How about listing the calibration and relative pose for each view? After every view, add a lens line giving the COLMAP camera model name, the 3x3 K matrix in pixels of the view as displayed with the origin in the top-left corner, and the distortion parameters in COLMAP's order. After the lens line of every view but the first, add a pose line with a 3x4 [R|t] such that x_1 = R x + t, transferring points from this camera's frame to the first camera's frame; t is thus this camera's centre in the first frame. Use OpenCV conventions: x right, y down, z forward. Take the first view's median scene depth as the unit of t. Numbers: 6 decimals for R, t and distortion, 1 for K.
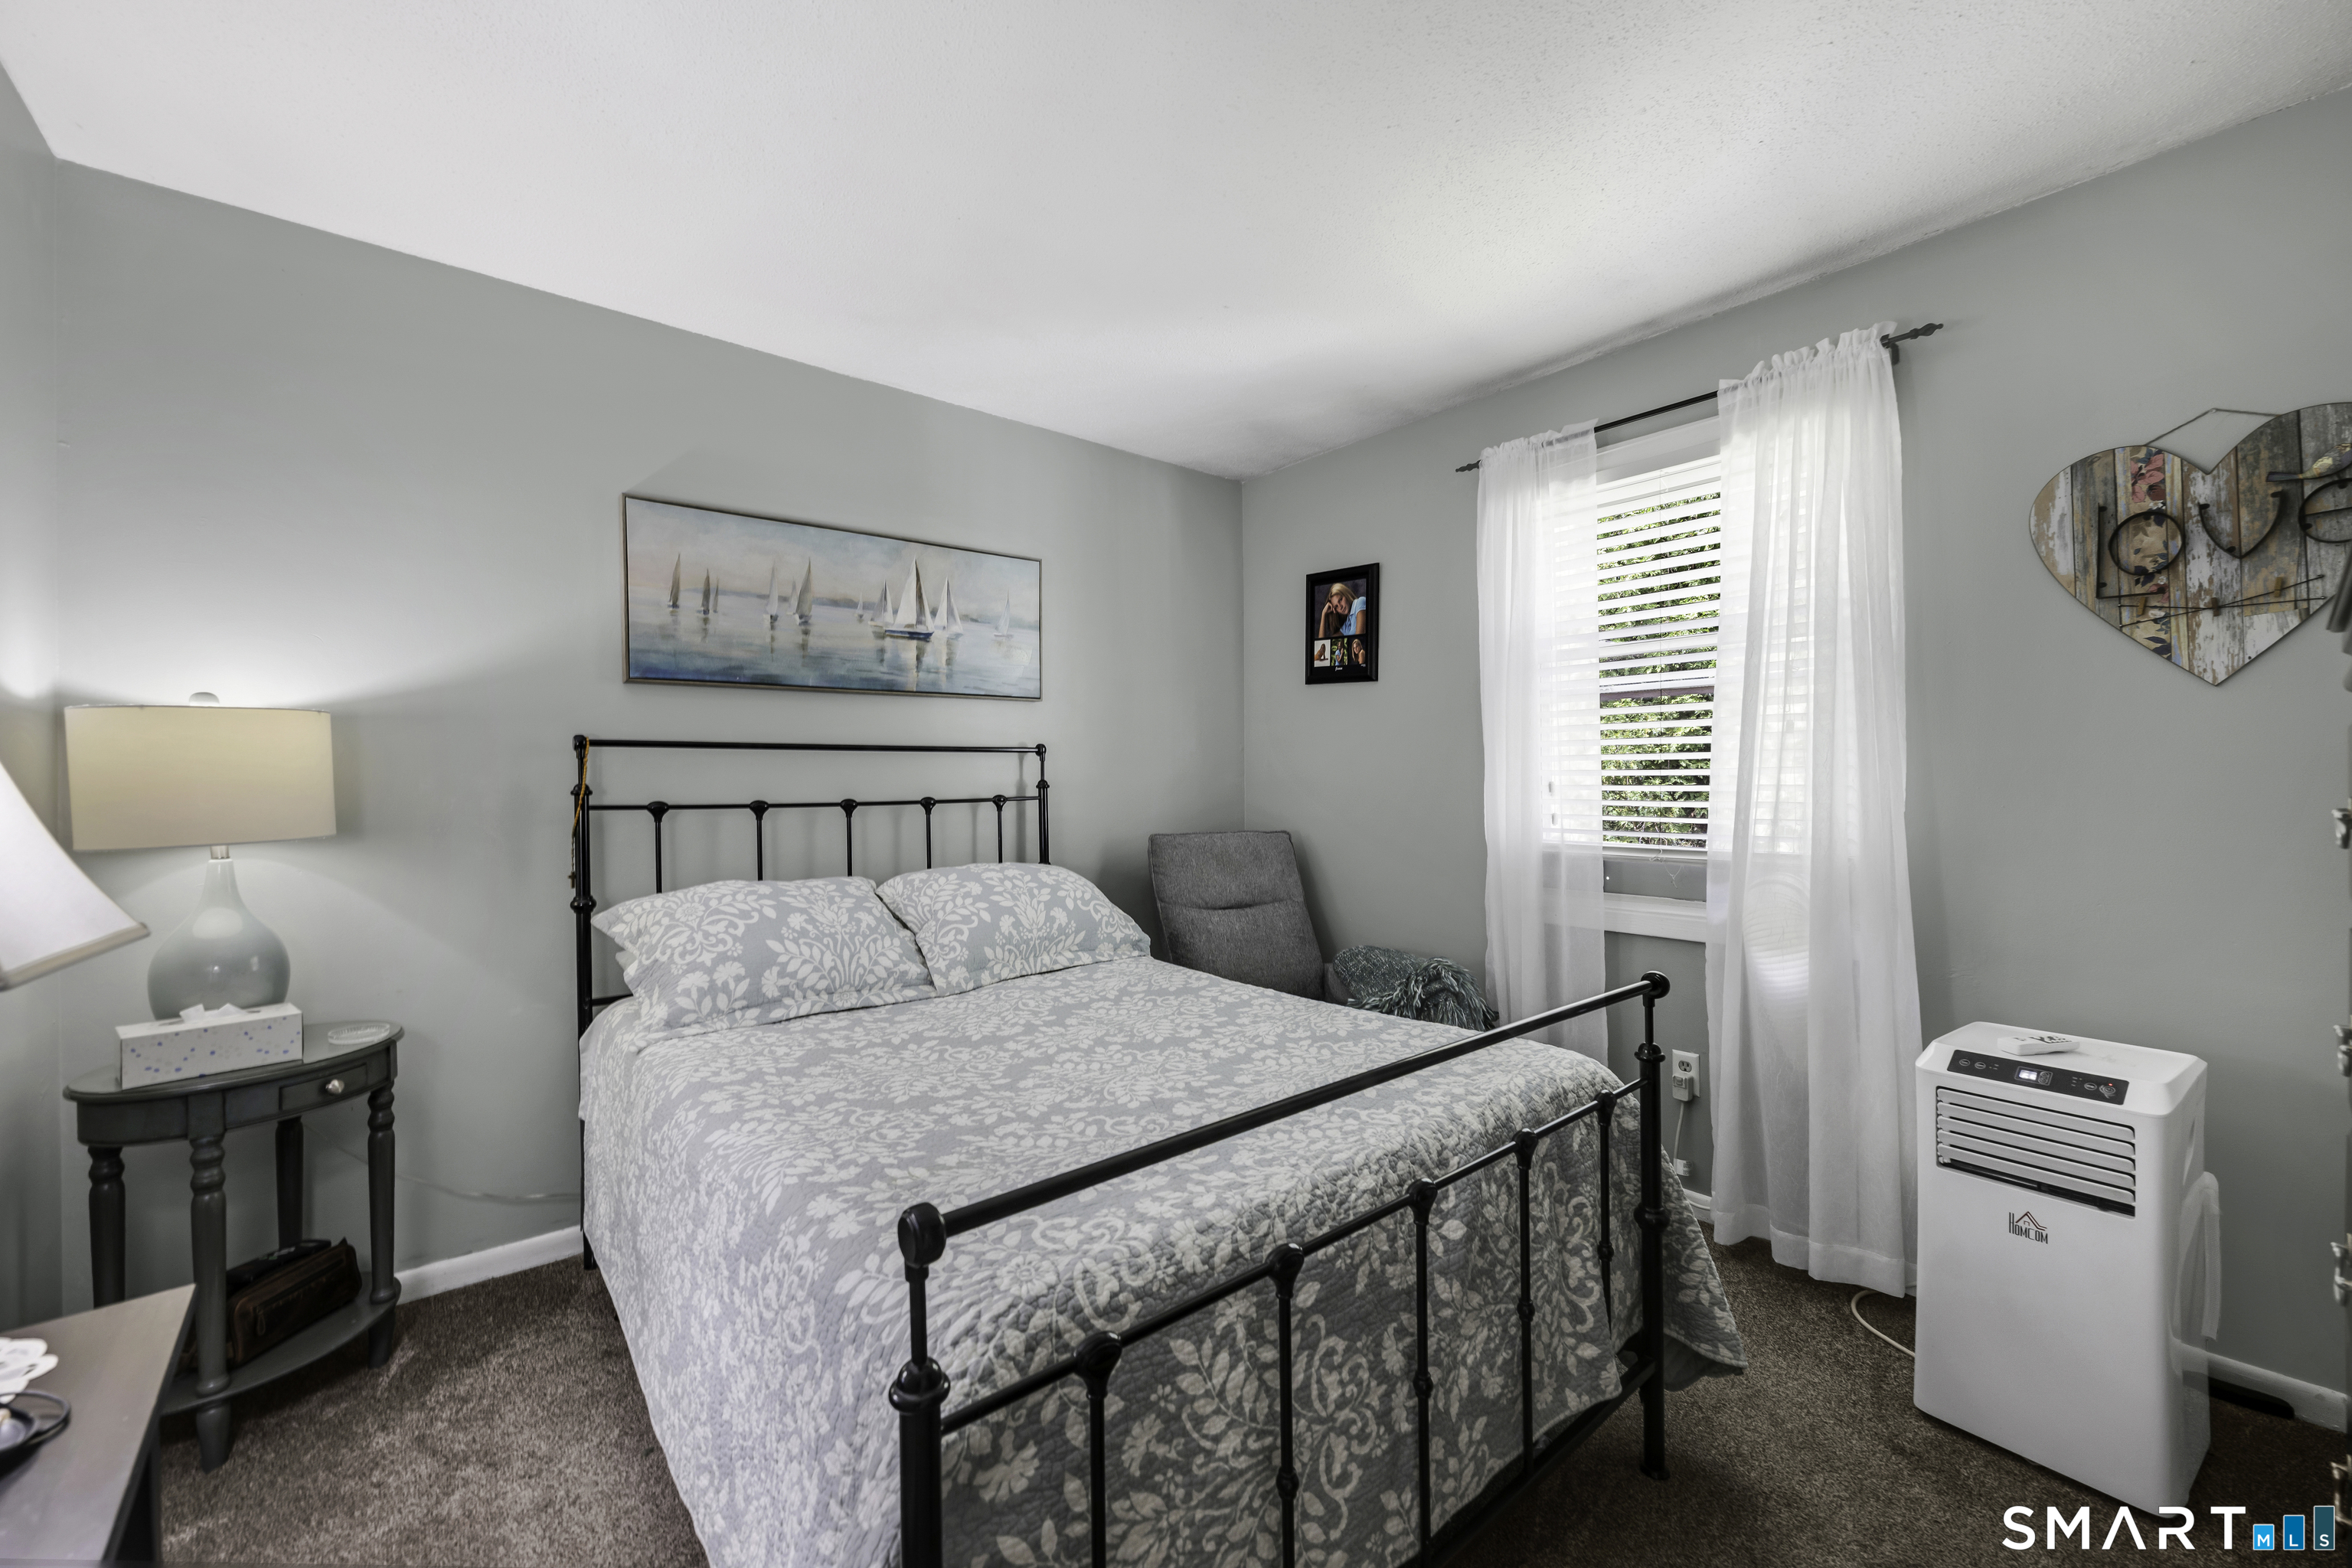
lens RADIAL K [[947.4, 0, 1186.9], [0, 947.4, 786.2], [0, 0, 1]] dist [-0.003870, -0.000232]
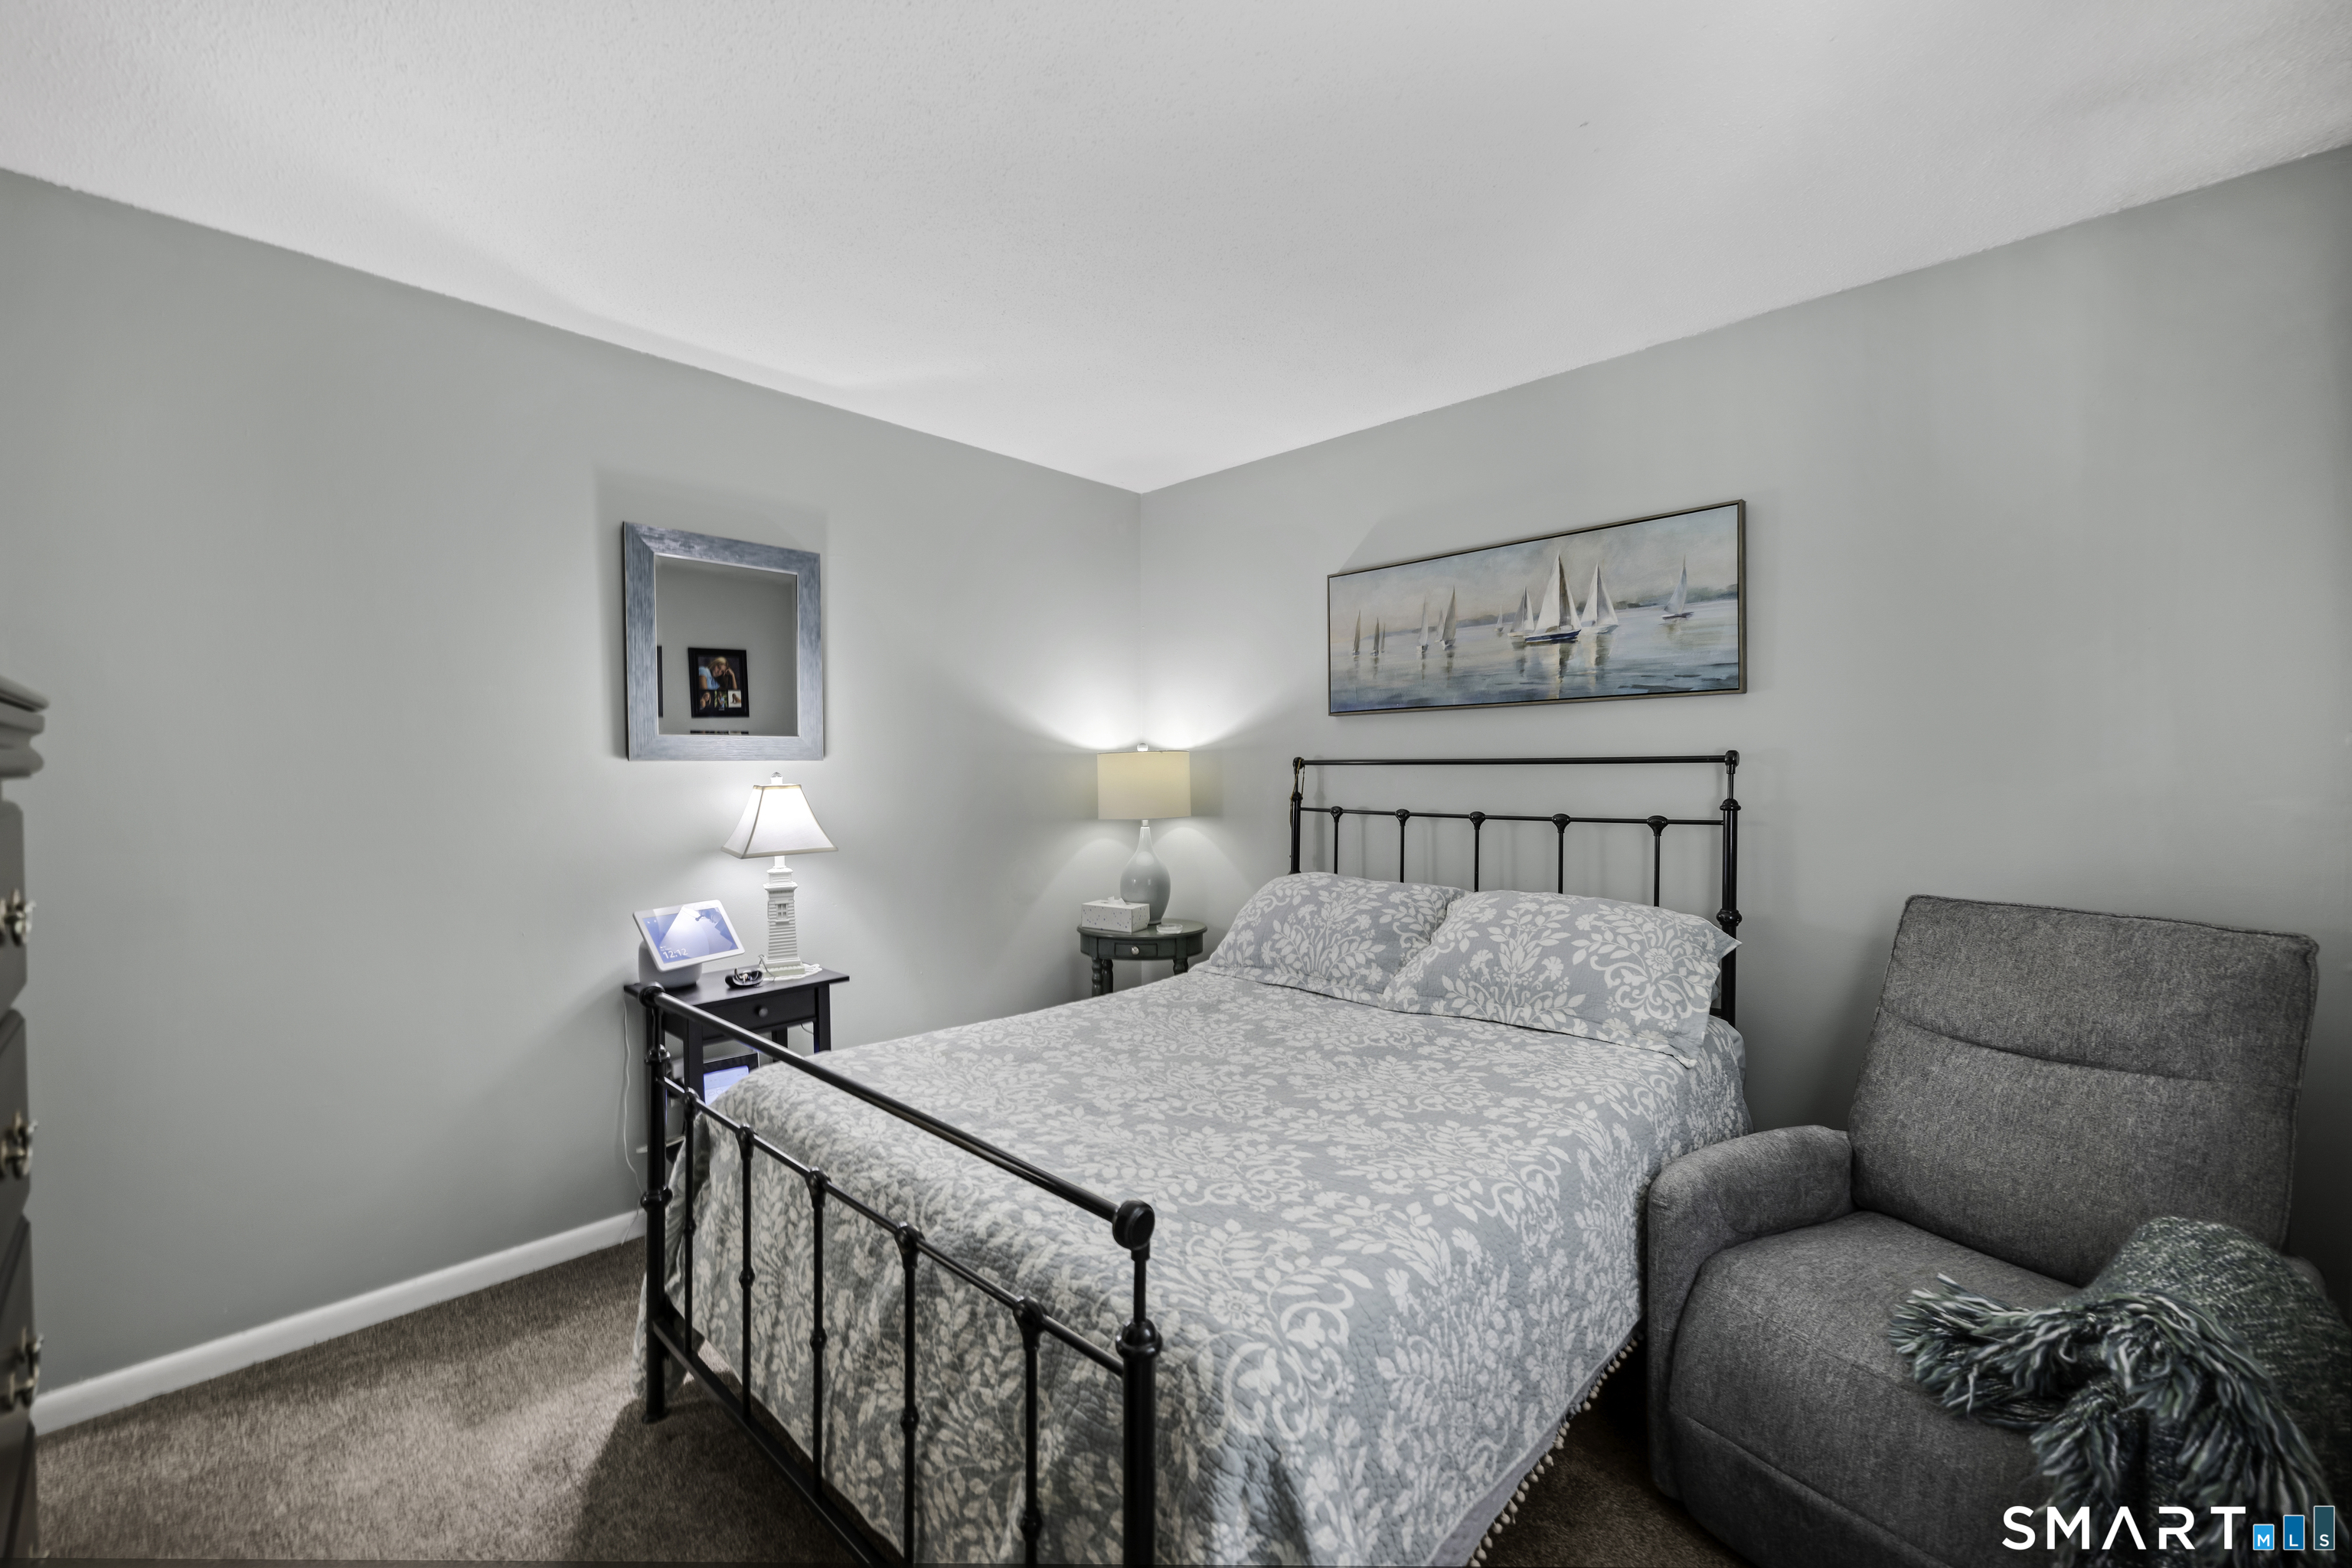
lens RADIAL K [[947.4, 0, 1185.7], [0, 947.4, 775.3], [0, 0, 1]] dist [-0.003870, -0.000232]
pose [[0.103662, 0.016886, -0.994469, 0.649353], [-0.004173, 0.999854, 0.016543, -0.042834], [0.994604, 0.002435, 0.103717, 0.593357]]
